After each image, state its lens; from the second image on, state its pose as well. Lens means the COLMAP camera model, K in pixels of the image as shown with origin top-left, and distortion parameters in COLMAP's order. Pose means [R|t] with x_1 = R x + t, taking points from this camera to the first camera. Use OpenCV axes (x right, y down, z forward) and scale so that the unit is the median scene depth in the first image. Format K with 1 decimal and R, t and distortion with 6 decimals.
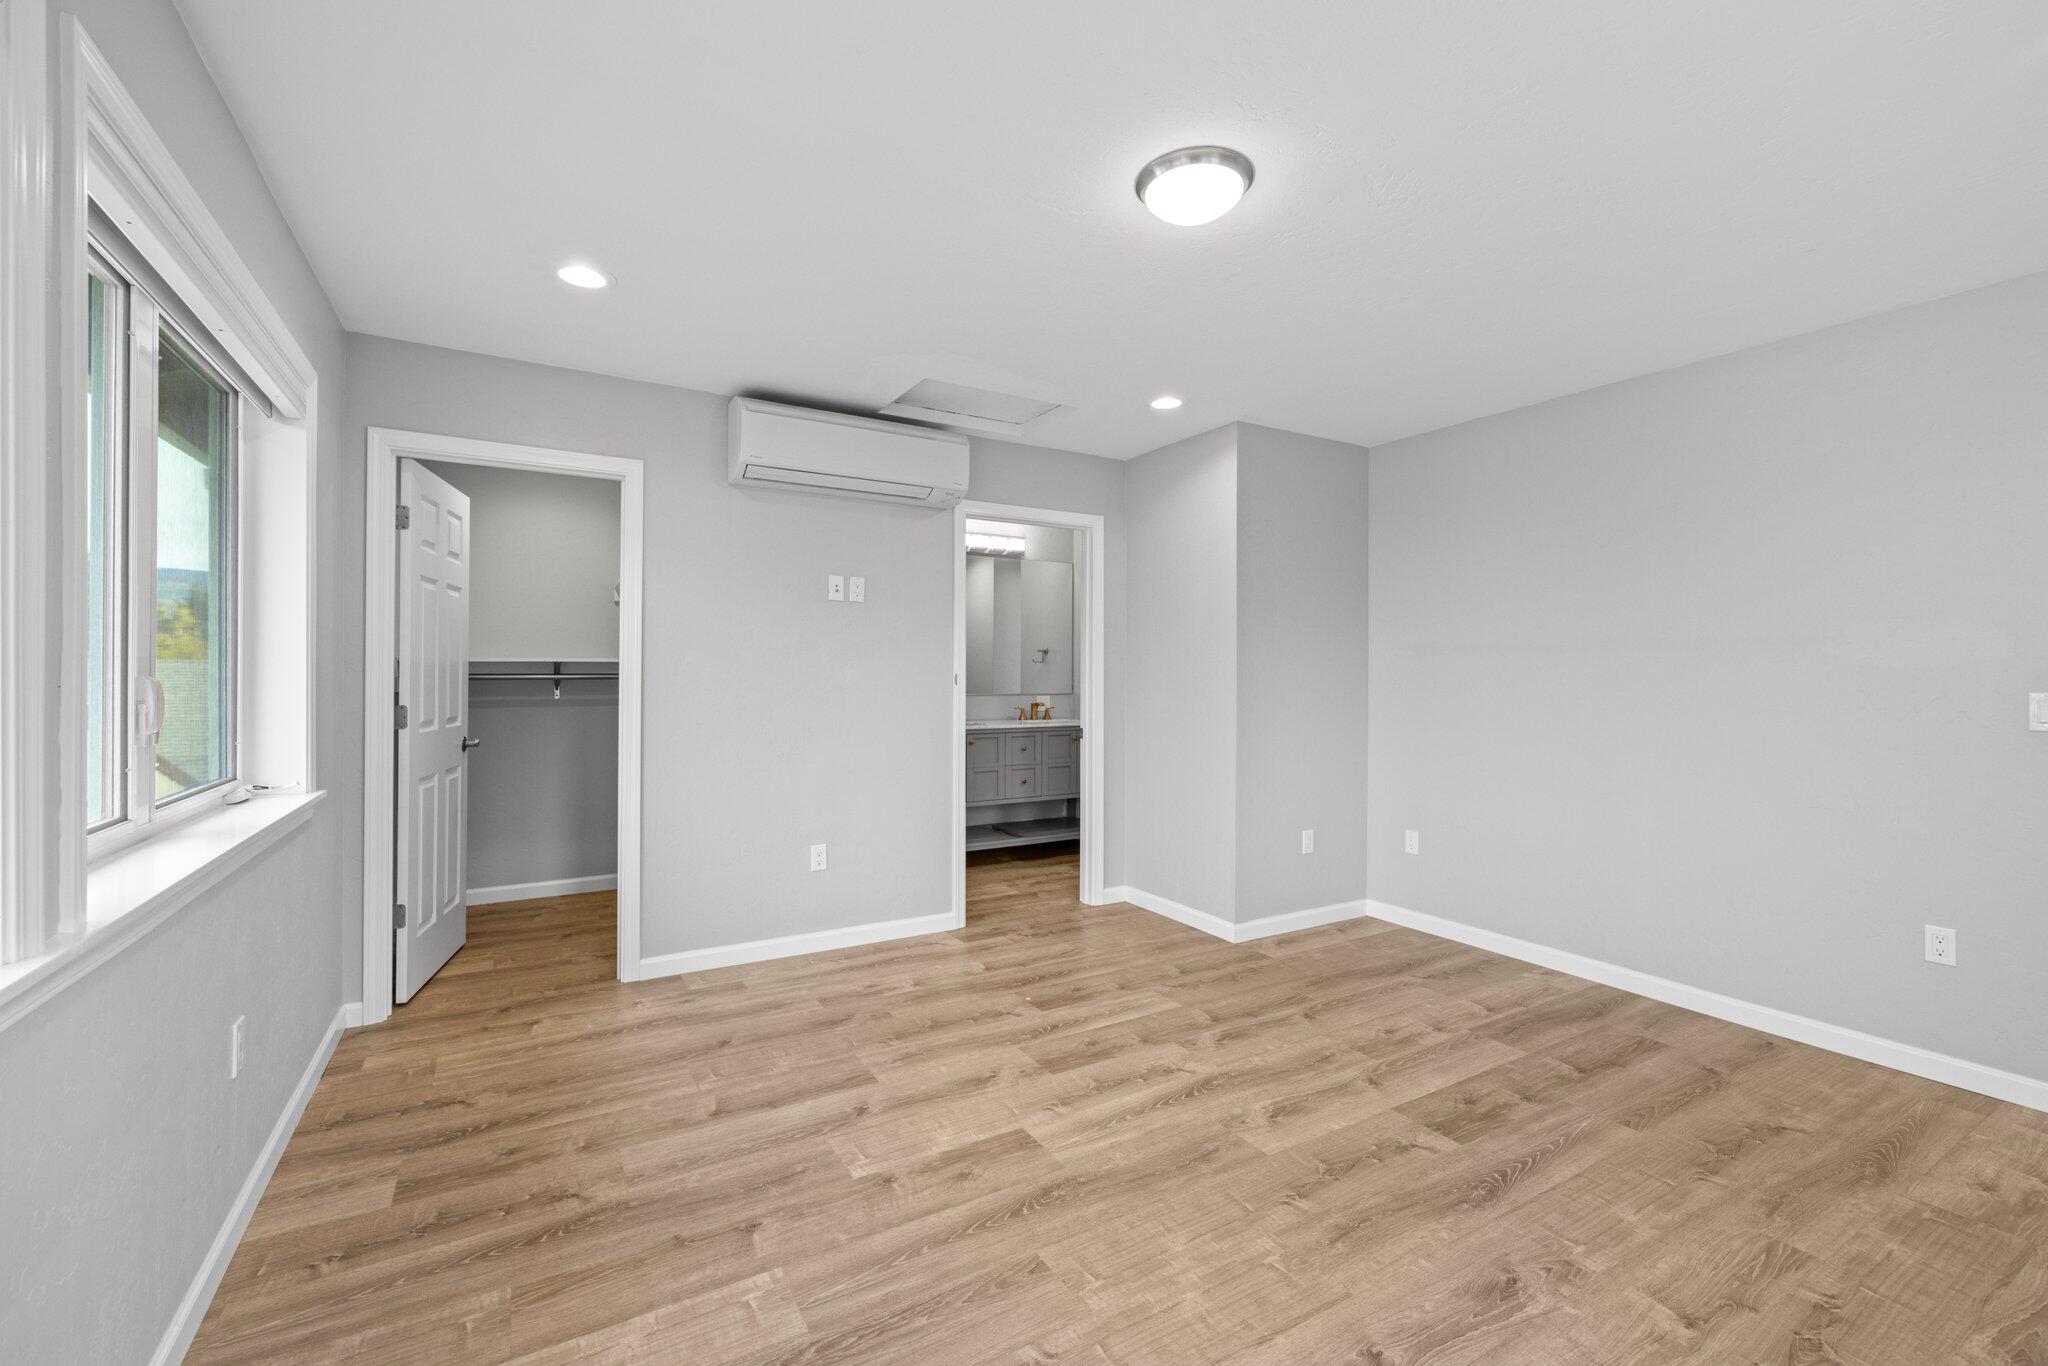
lens RADIAL K [[852.4, 0, 1020.2], [0, 852.4, 674.3], [0, 0, 1]] dist [0.002007, 0.000374]
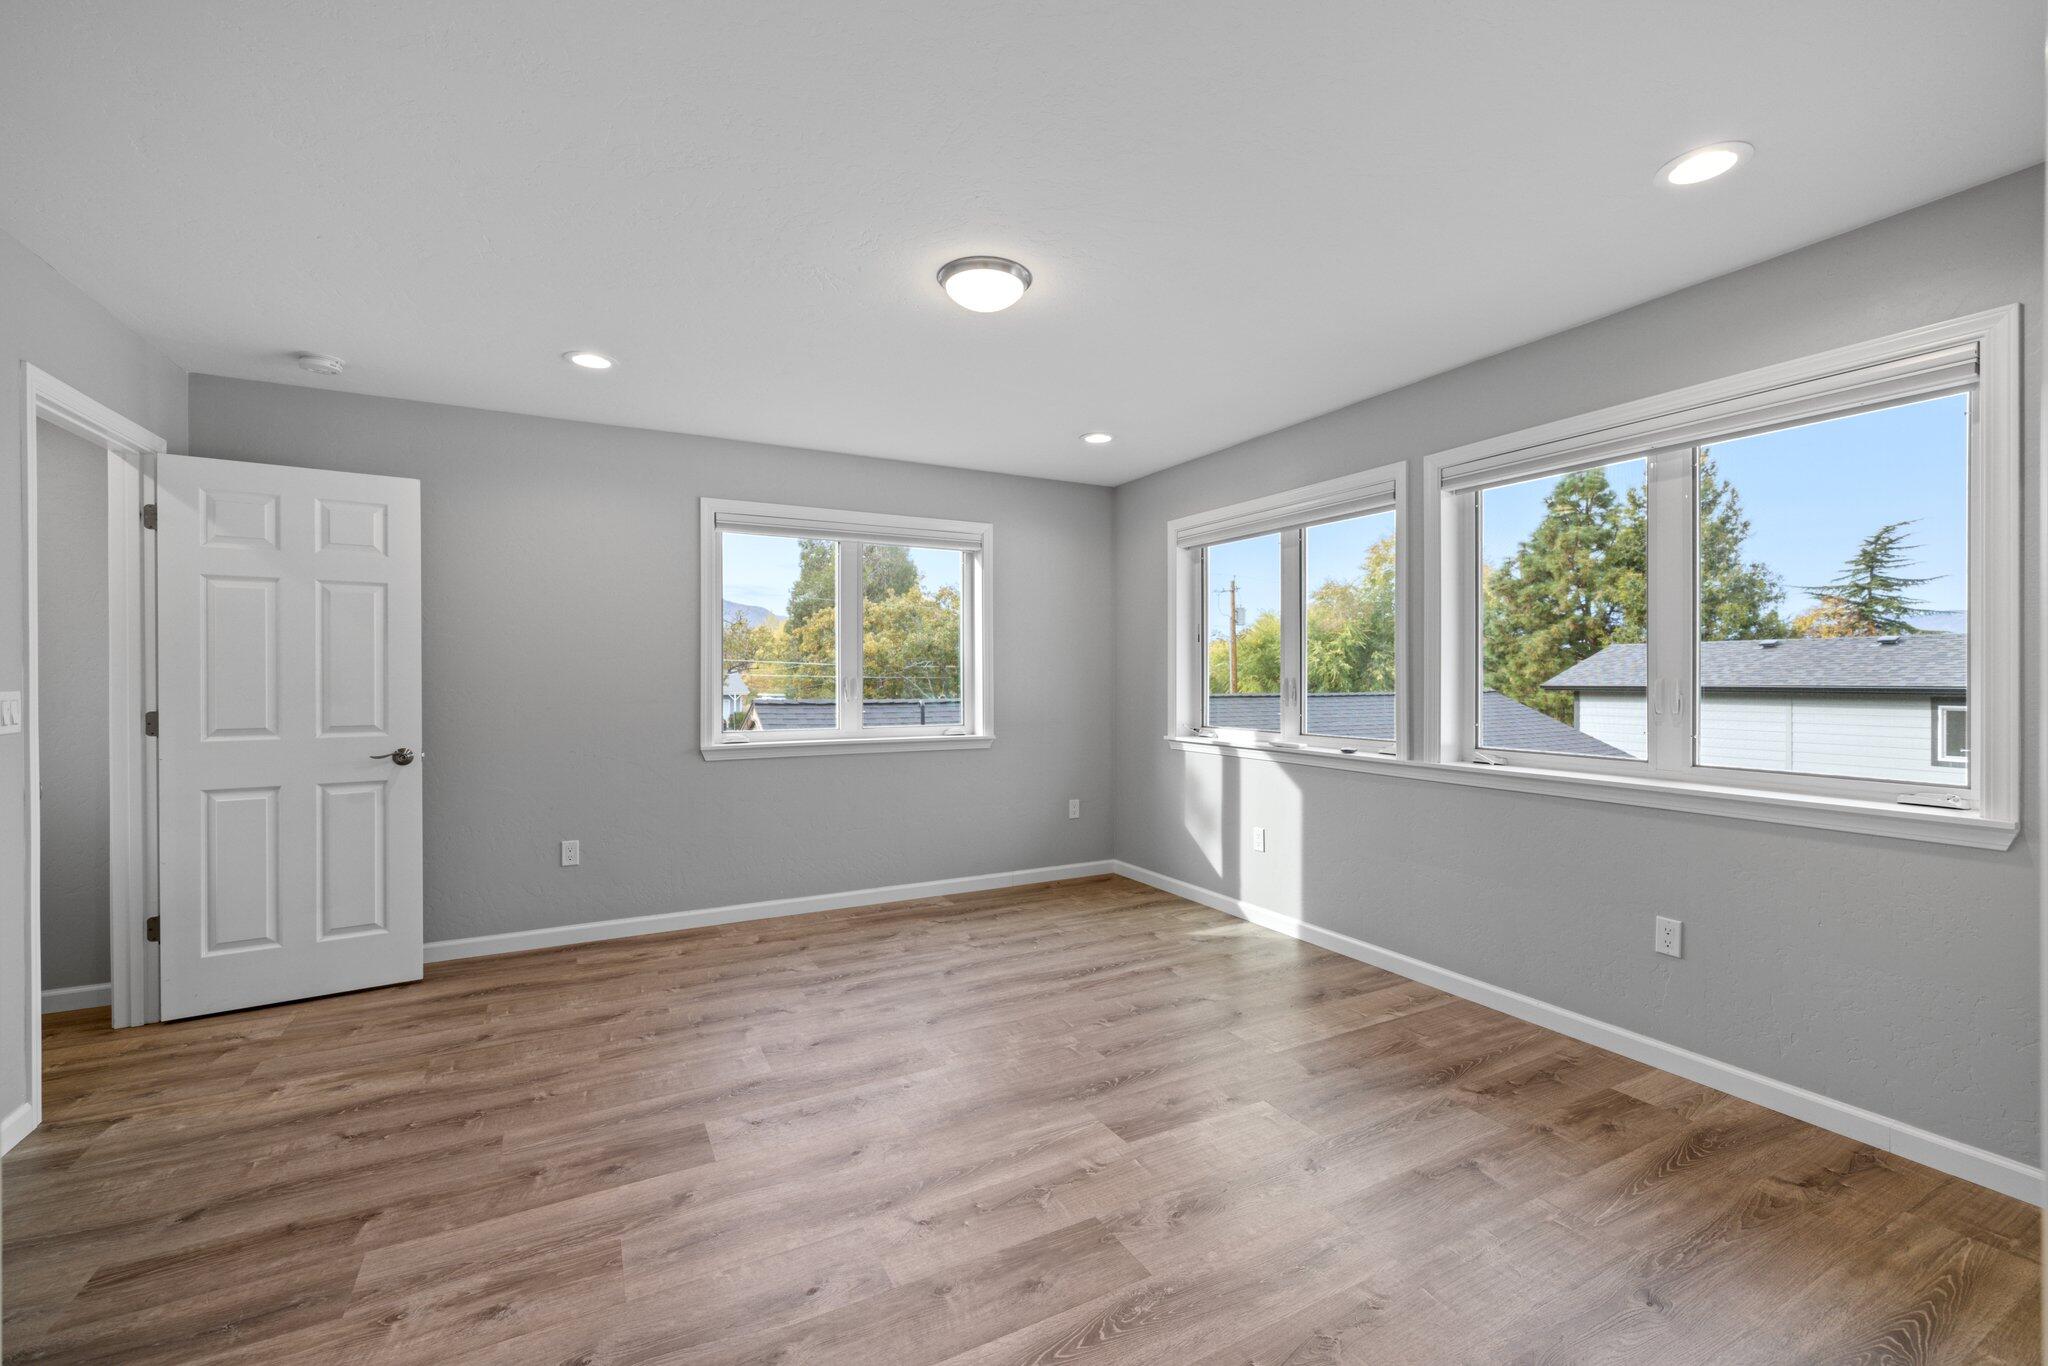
lens RADIAL K [[860.9, 0, 1056.0], [0, 860.9, 680.7], [0, 0, 1]] dist [0.000938, -0.000234]
pose [[-0.999955, -0.002919, 0.009075, 0.060007], [-0.002862, 0.999976, 0.006273, 0.001726], [-0.009093, 0.006247, -0.999939, 1.561260]]
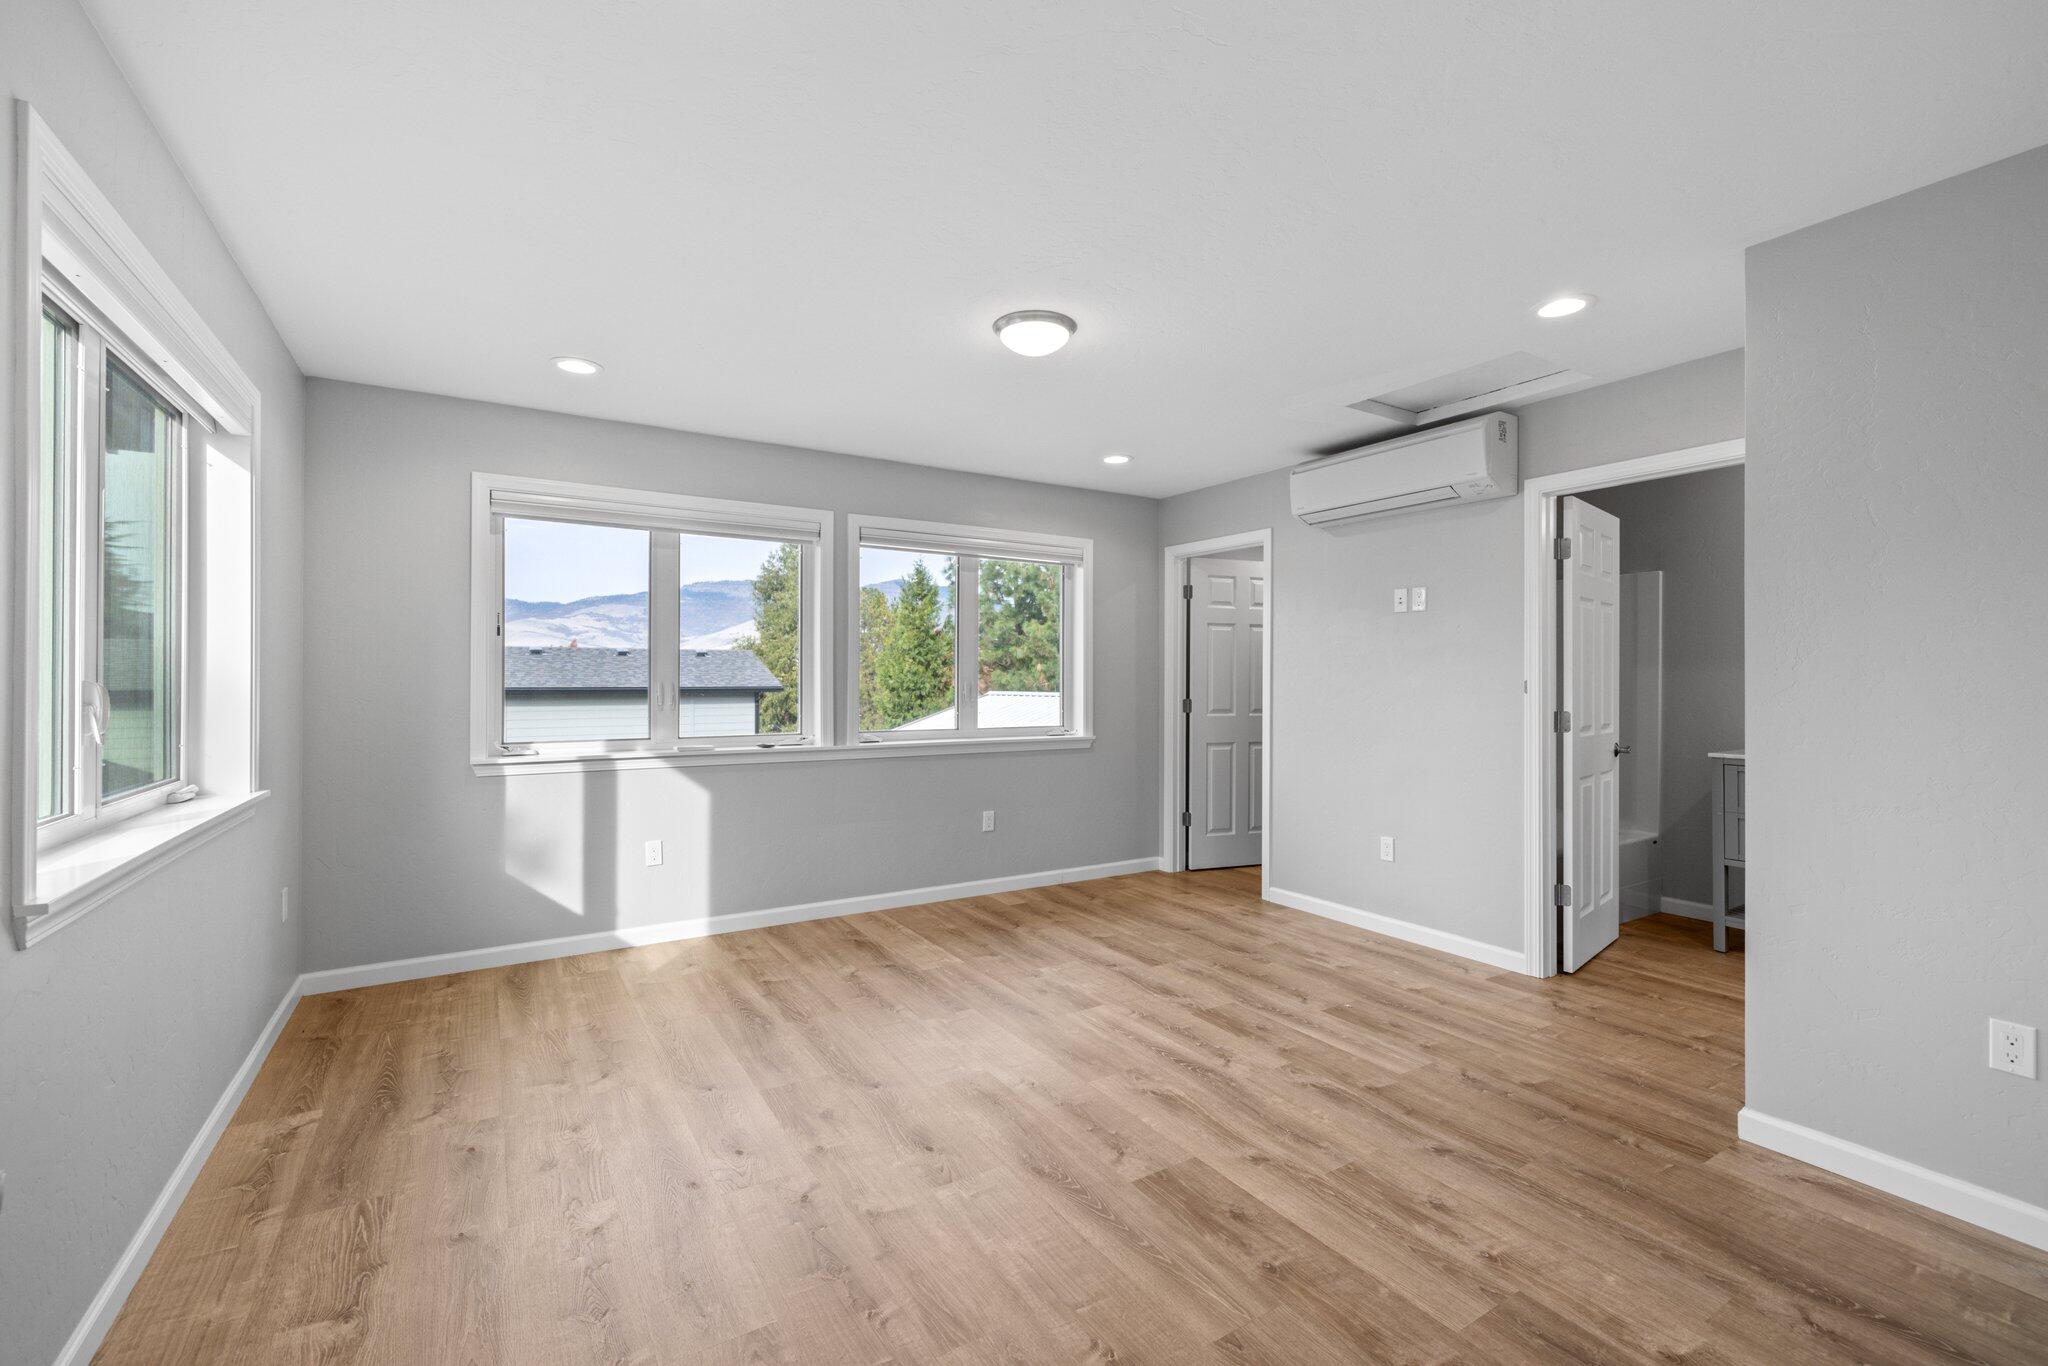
lens RADIAL K [[852.4, 0, 1020.2], [0, 852.4, 674.3], [0, 0, 1]] dist [0.002007, 0.000374]
pose [[0.031020, -0.010837, -0.999460, 1.105748], [-0.003715, 0.999933, -0.010958, 0.005929], [0.999512, 0.004053, 0.030977, 0.647164]]
